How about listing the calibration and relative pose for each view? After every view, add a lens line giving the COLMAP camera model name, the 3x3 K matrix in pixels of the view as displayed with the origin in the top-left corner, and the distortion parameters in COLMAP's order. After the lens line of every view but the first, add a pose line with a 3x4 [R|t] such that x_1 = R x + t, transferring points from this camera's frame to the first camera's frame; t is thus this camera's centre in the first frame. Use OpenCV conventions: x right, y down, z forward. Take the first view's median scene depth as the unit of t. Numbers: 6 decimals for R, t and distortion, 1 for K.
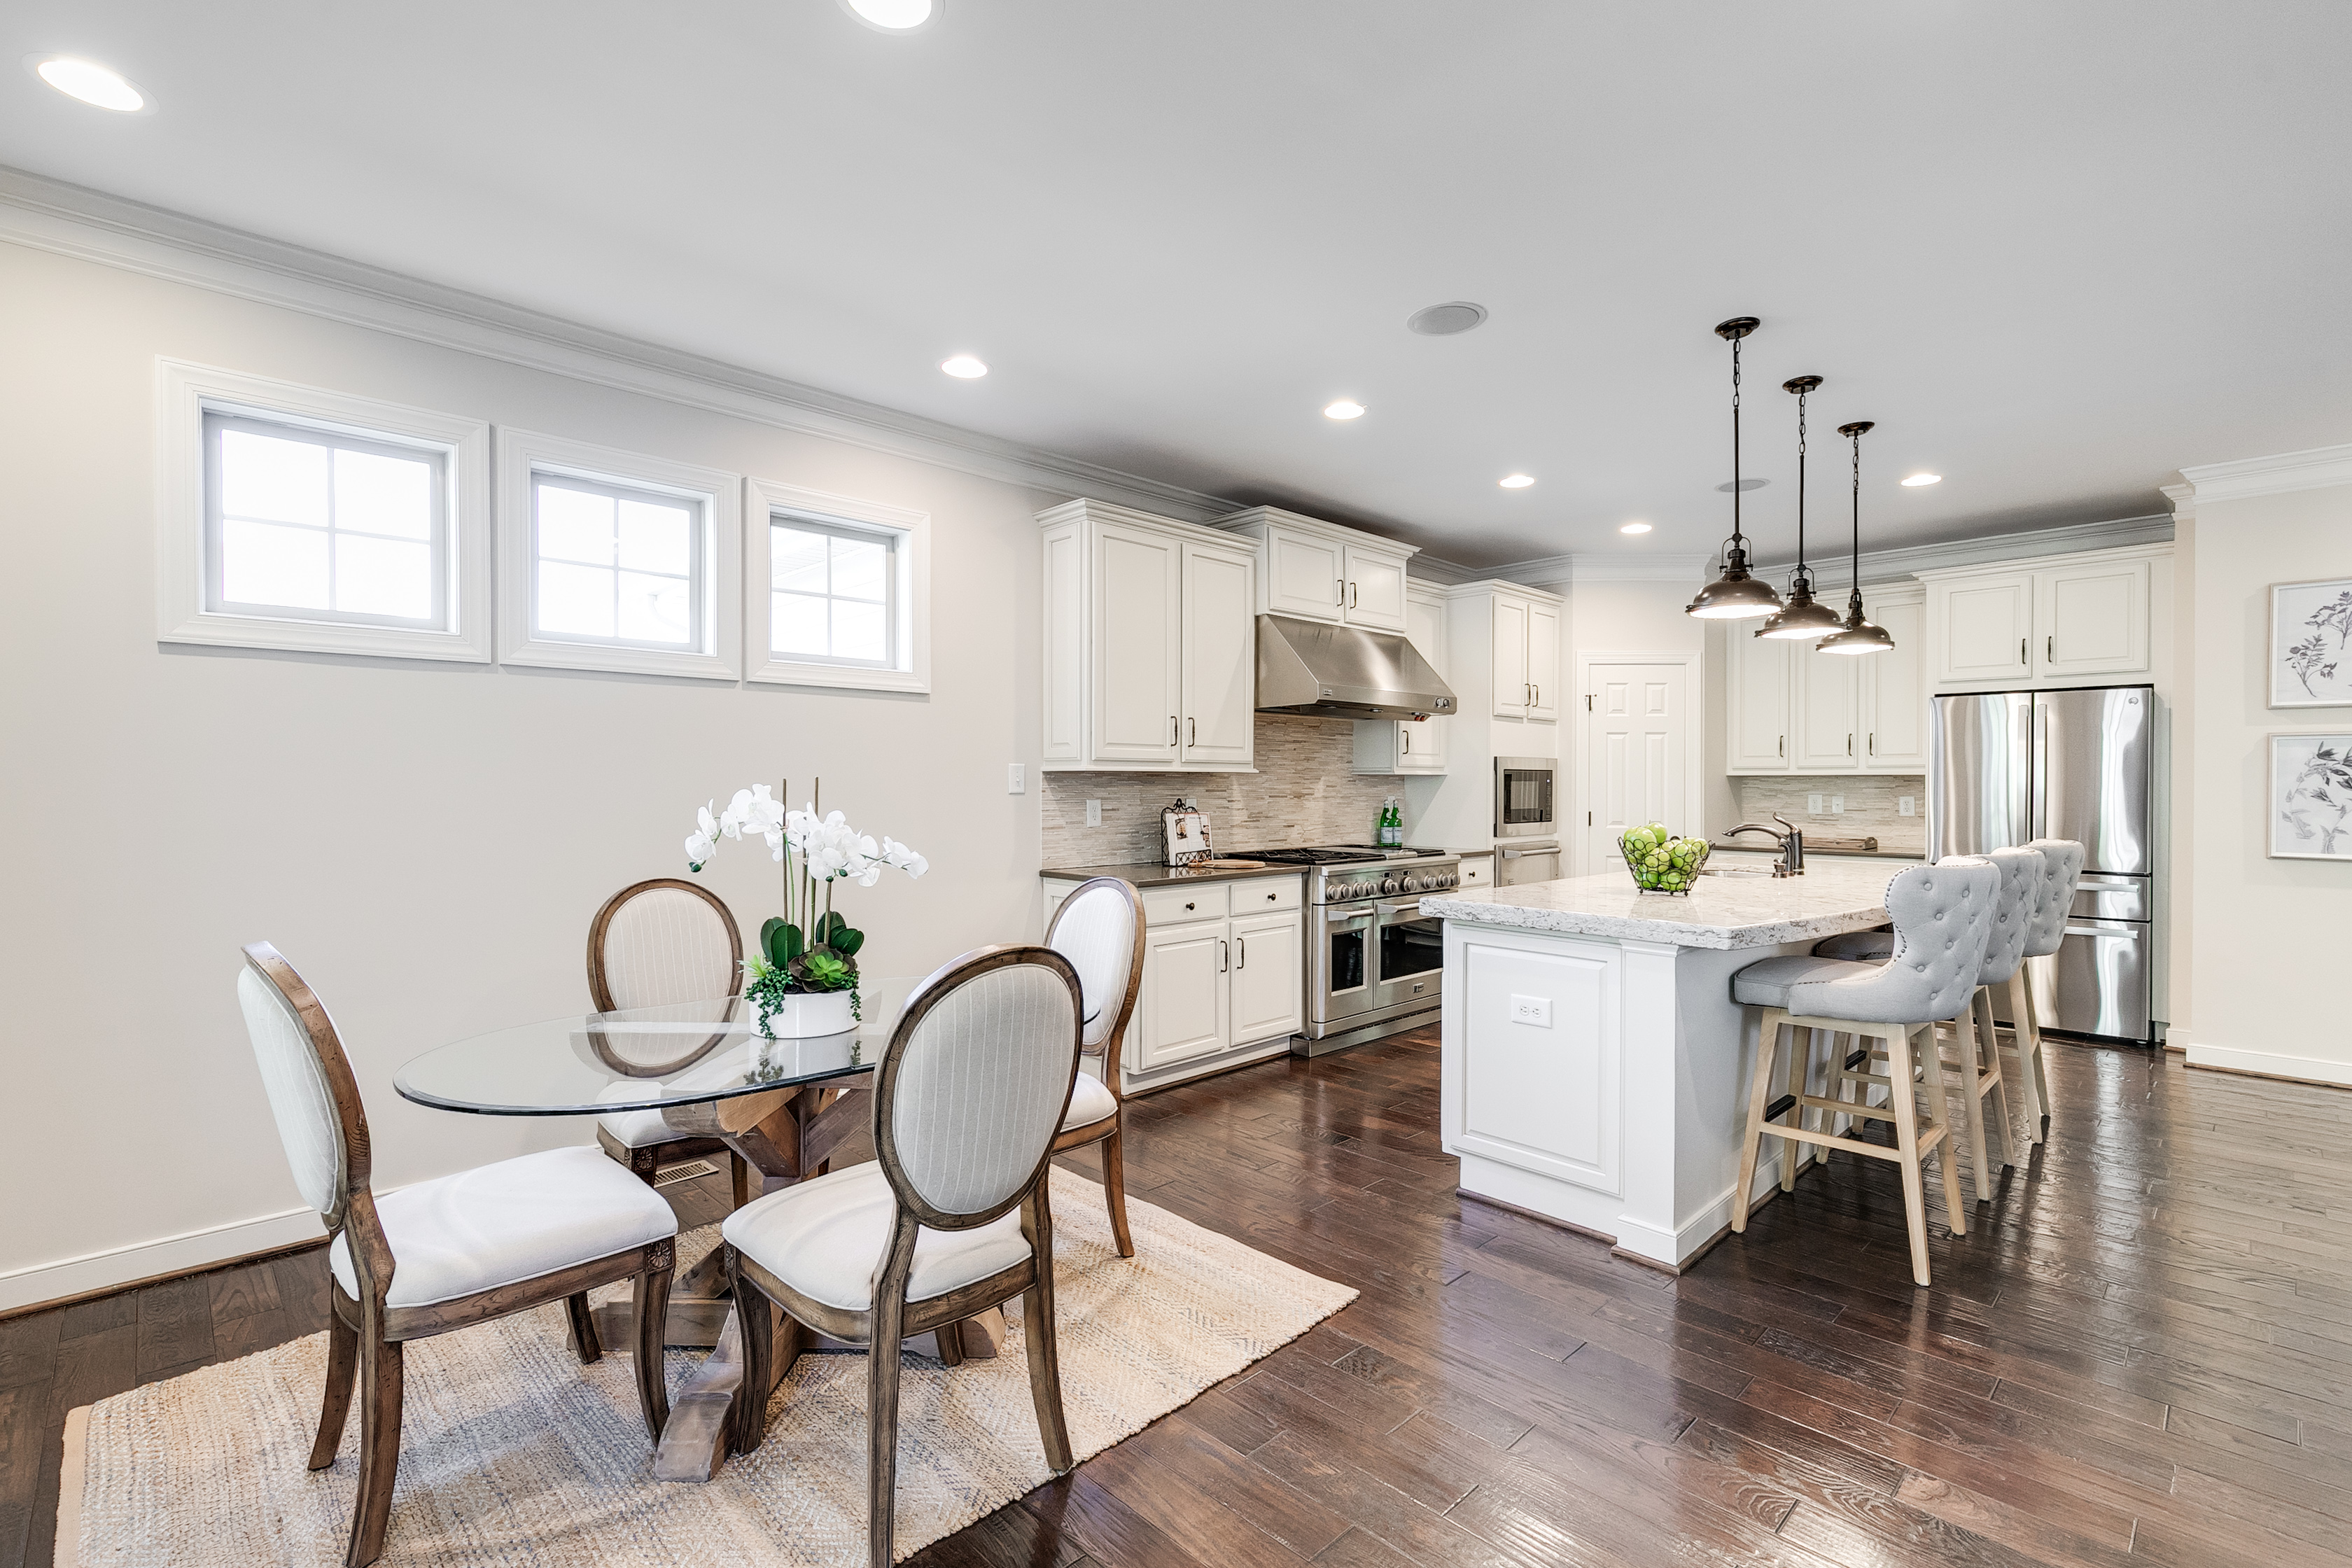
lens RADIAL K [[1067.4, 0, 1167.1], [0, 1067.4, 785.6], [0, 0, 1]] dist [0.003357, -0.000687]
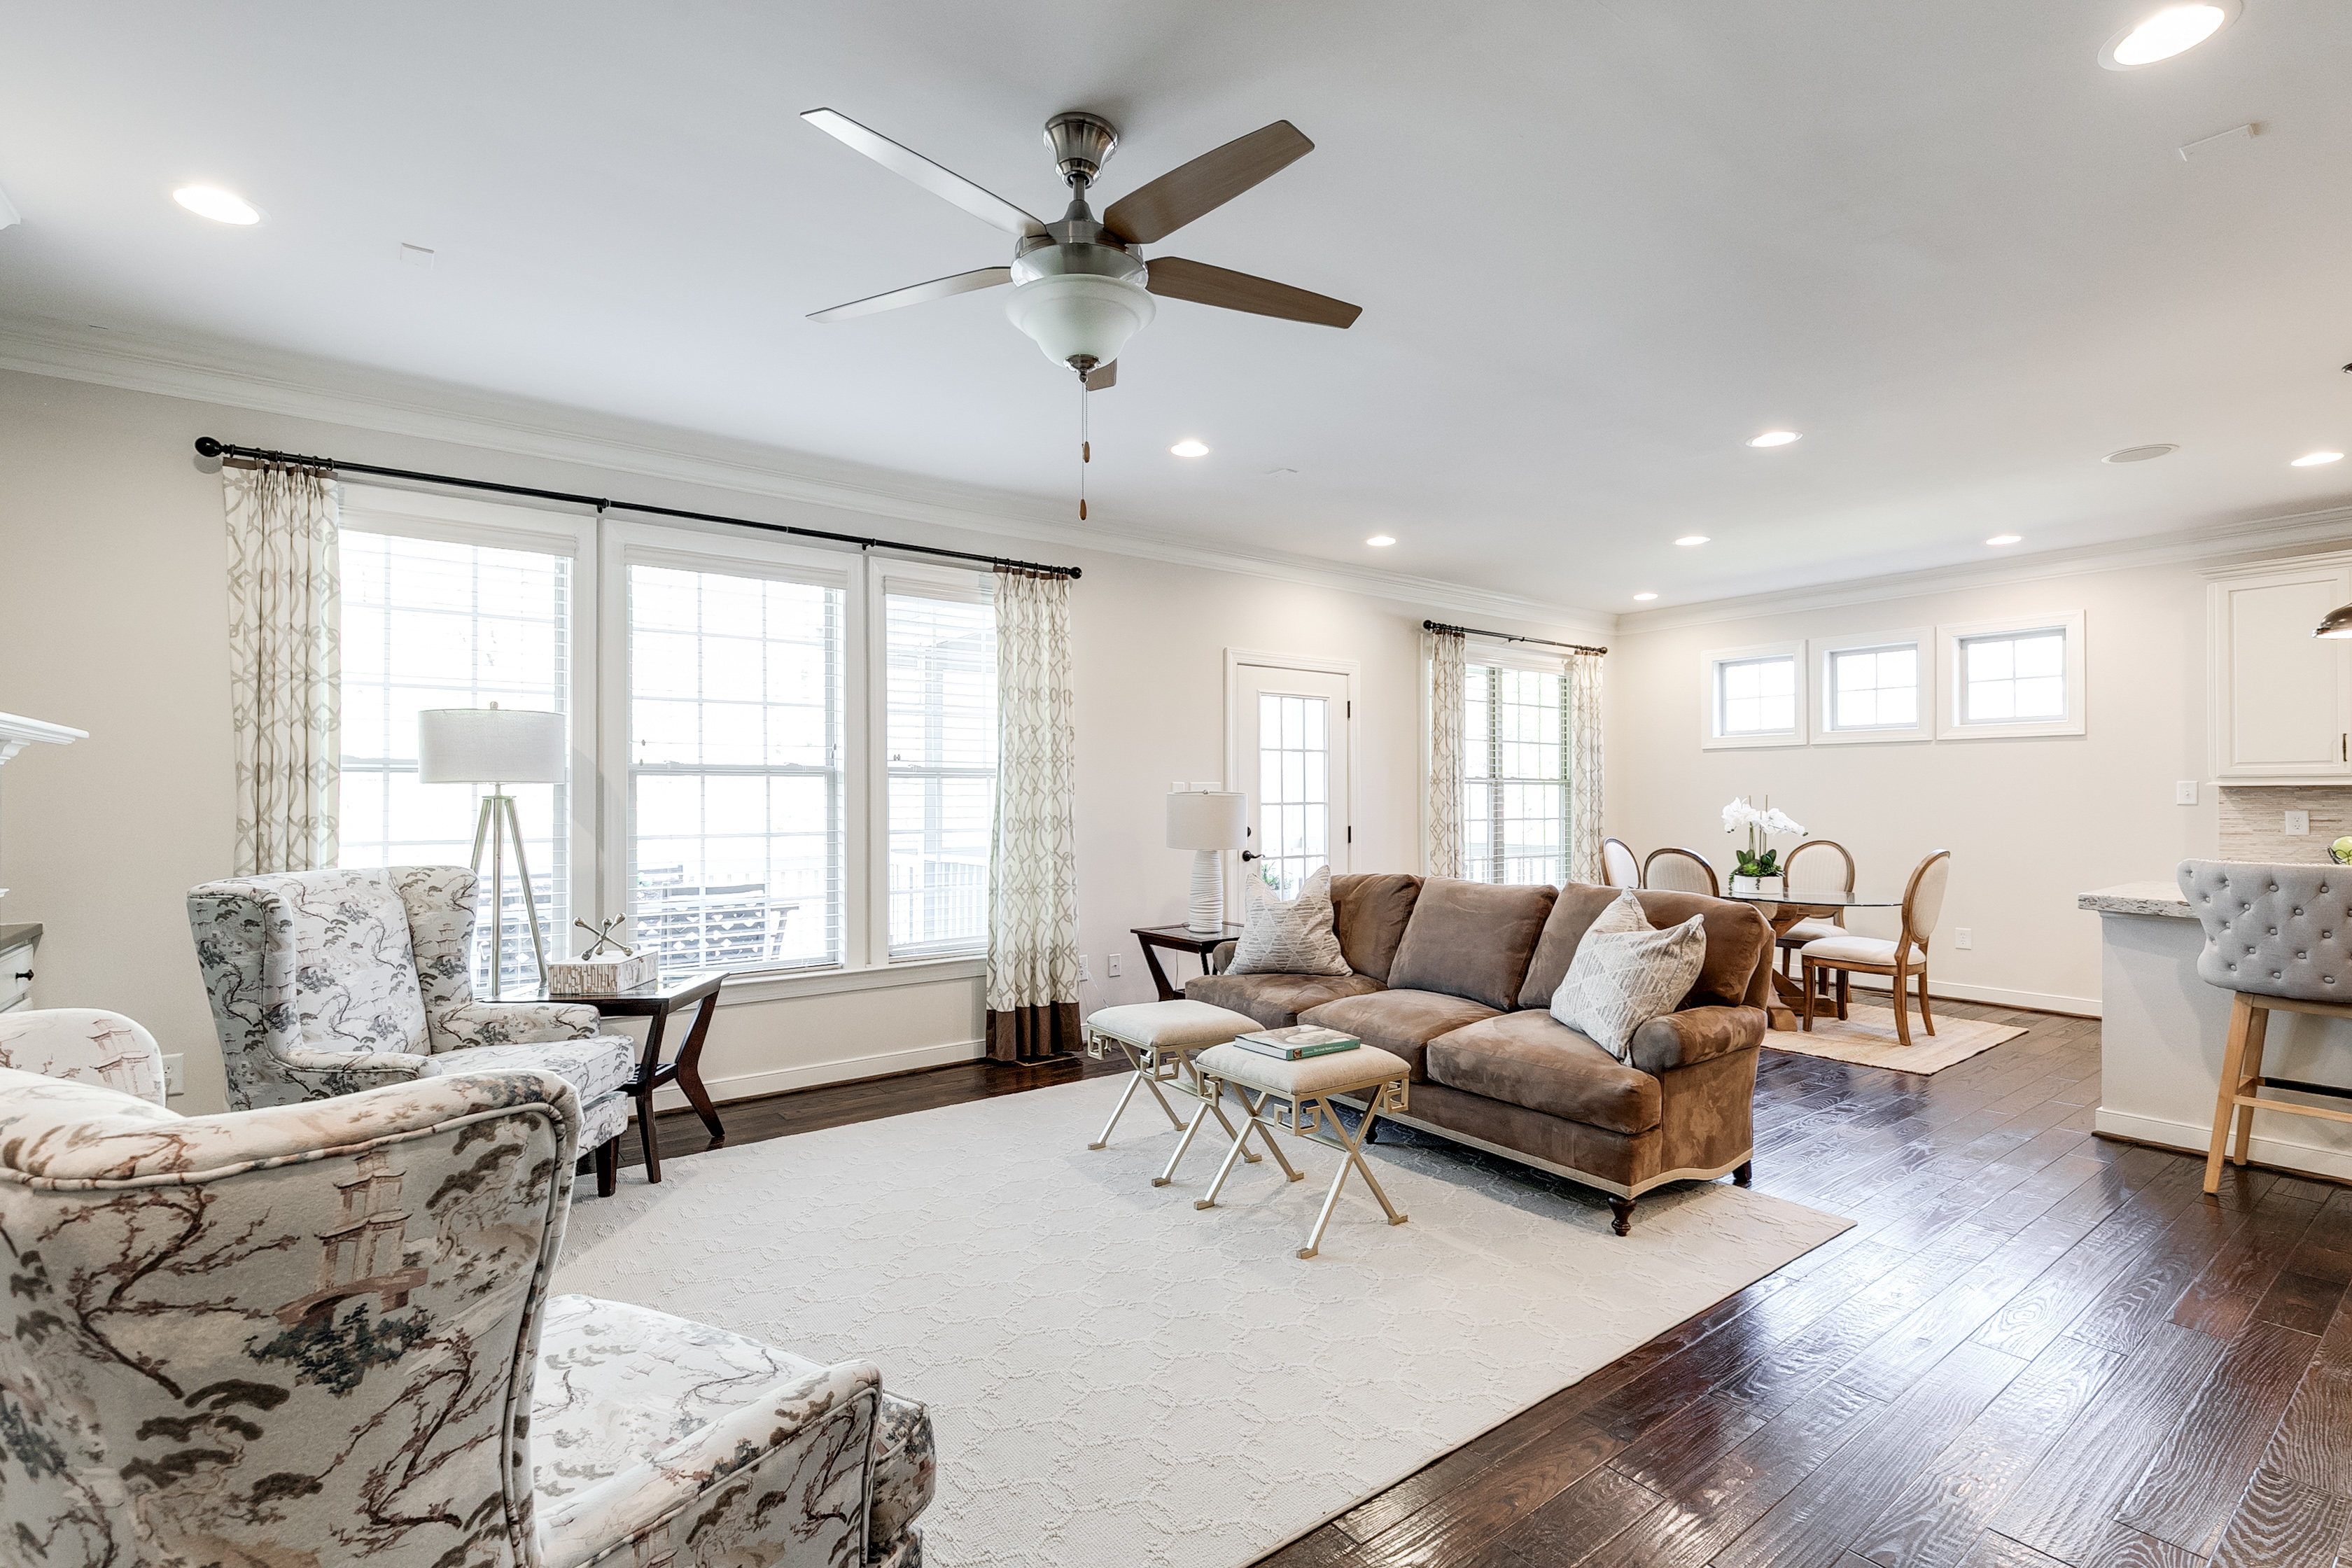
lens RADIAL K [[1067.4, 0, 1200.5], [0, 1067.4, 781.1], [0, 0, 1]] dist [0.003357, -0.000687]
pose [[-0.113513, -0.016590, -0.993398, 1.123595], [-0.002547, 0.999862, -0.016407, 0.003014], [0.993533, 0.000668, -0.113540, -0.015639]]
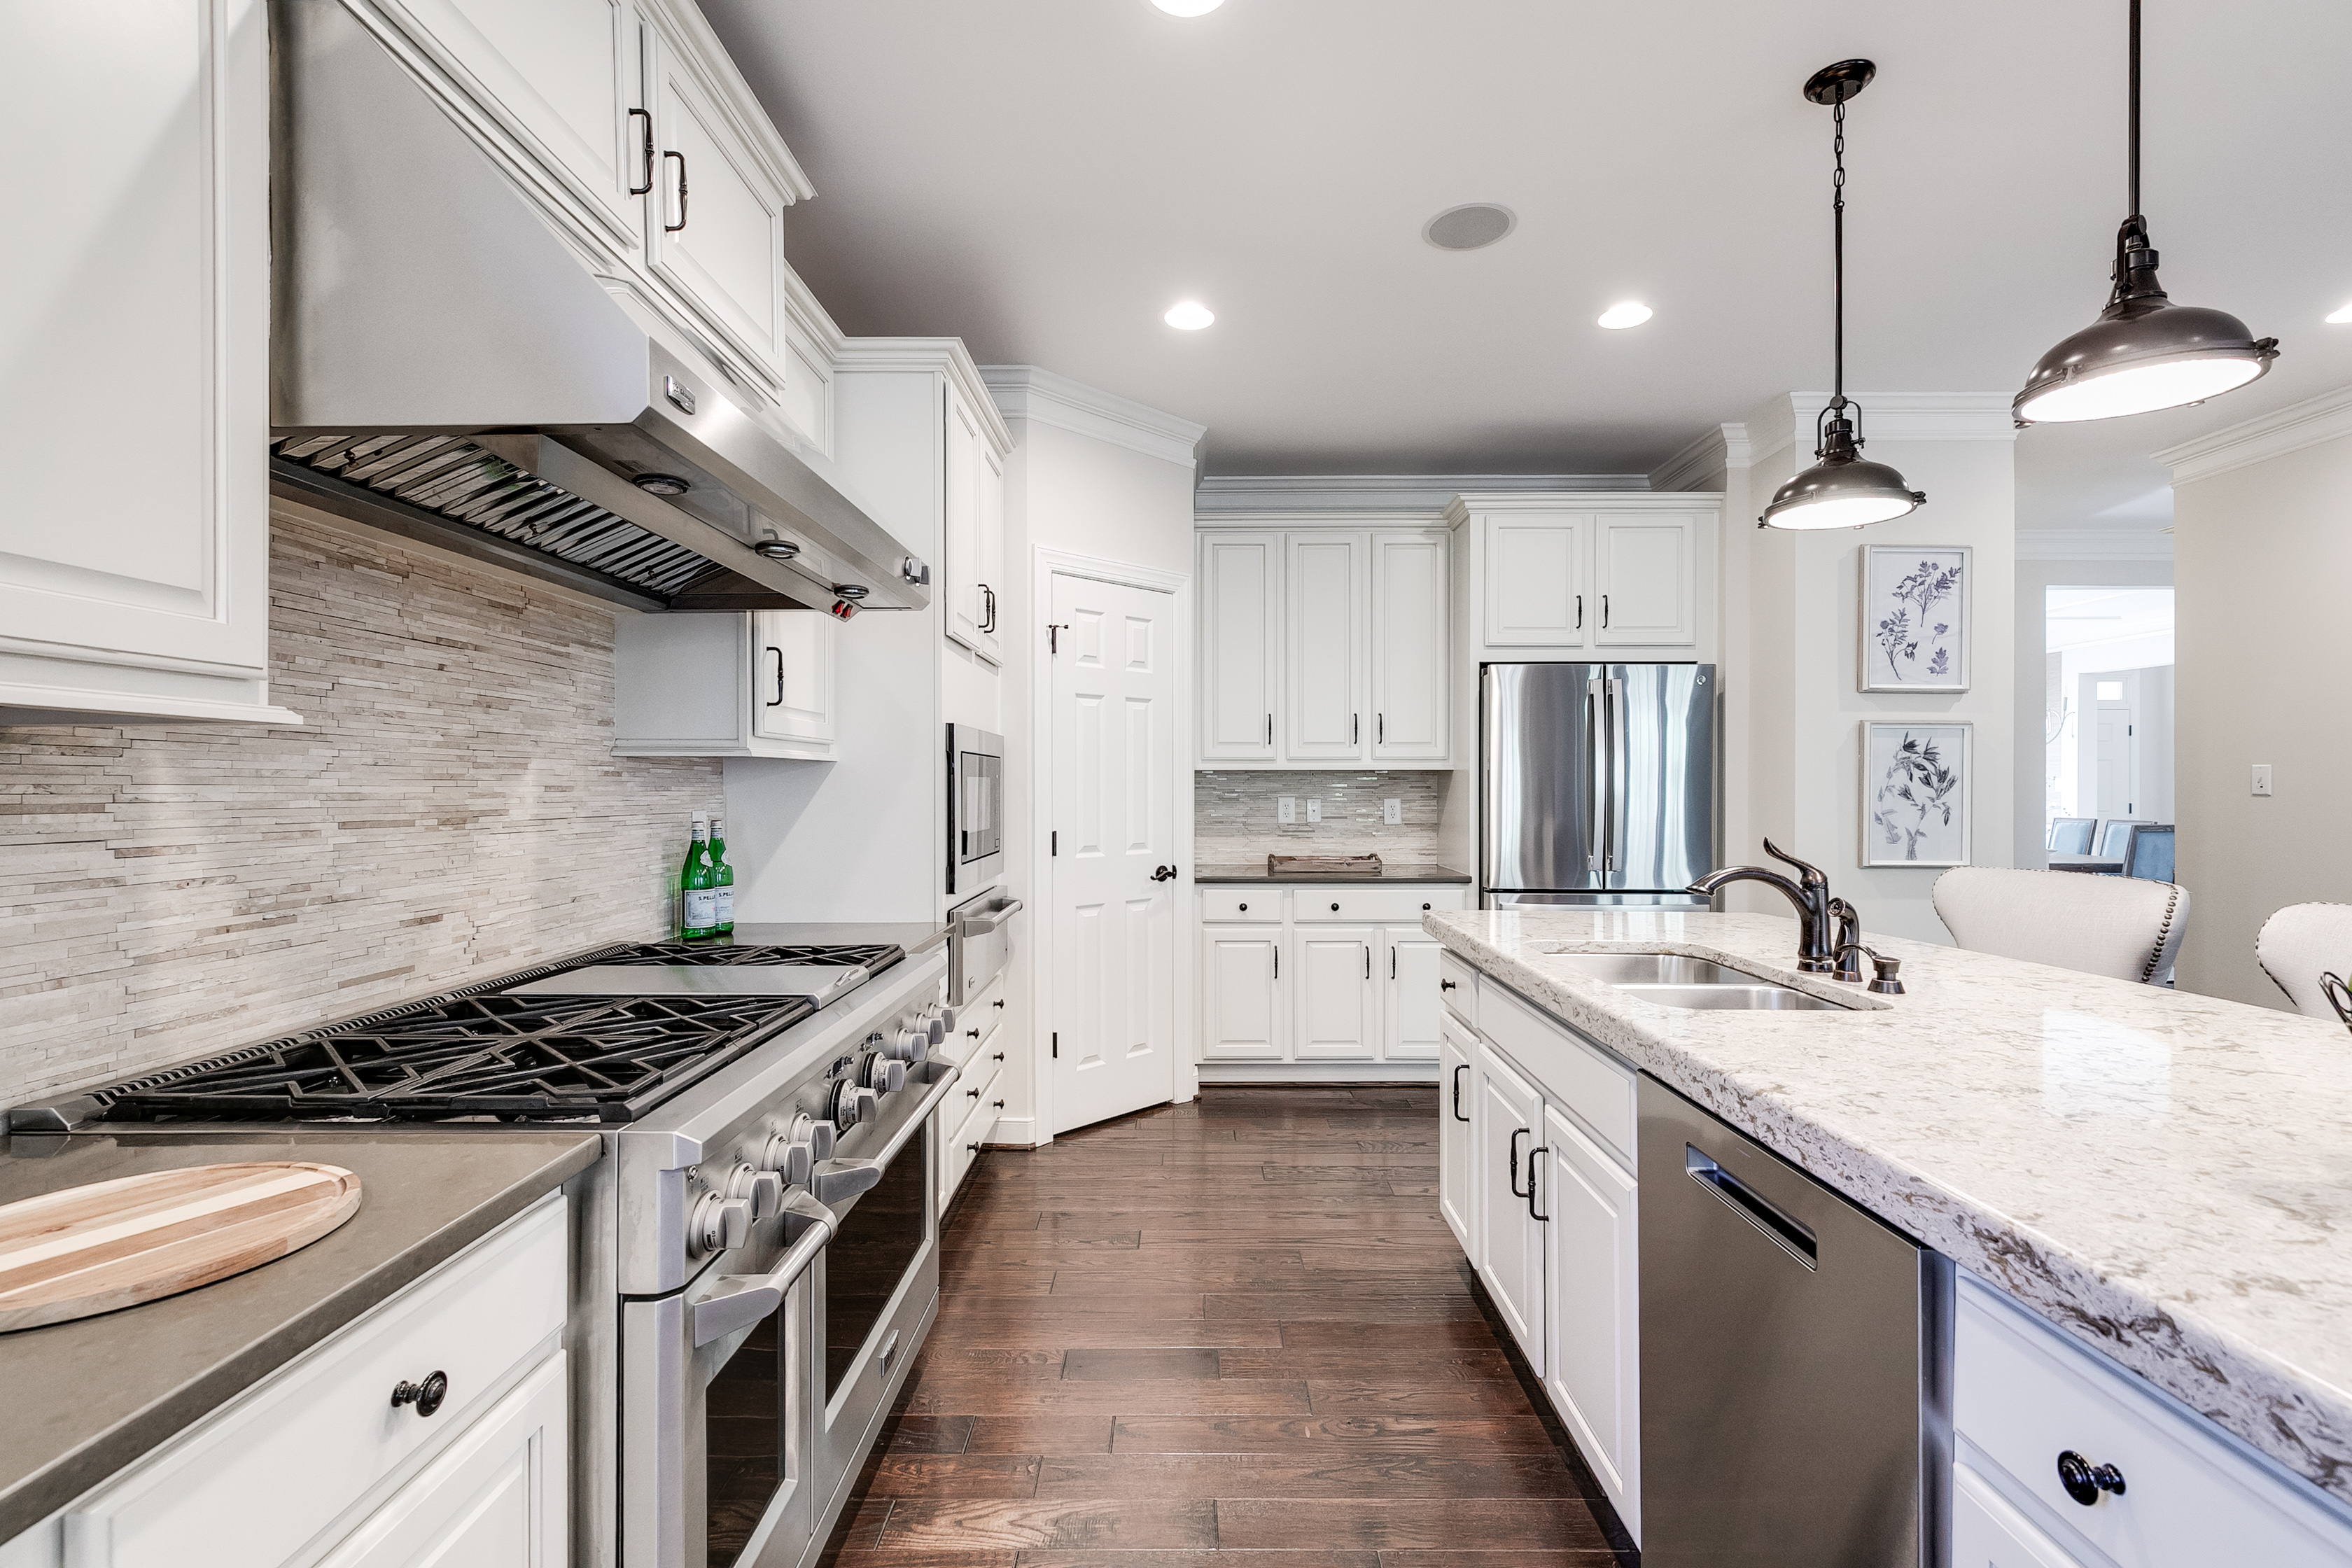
lens RADIAL K [[1067.4, 0, 1218.6], [0, 1067.4, 789.7], [0, 0, 1]] dist [0.003357, -0.000687]
pose [[0.680512, -0.005091, 0.732719, 0.053543], [0.004036, 0.999987, 0.003199, 0.001040], [-0.732725, 0.000780, 0.680524, 0.722293]]
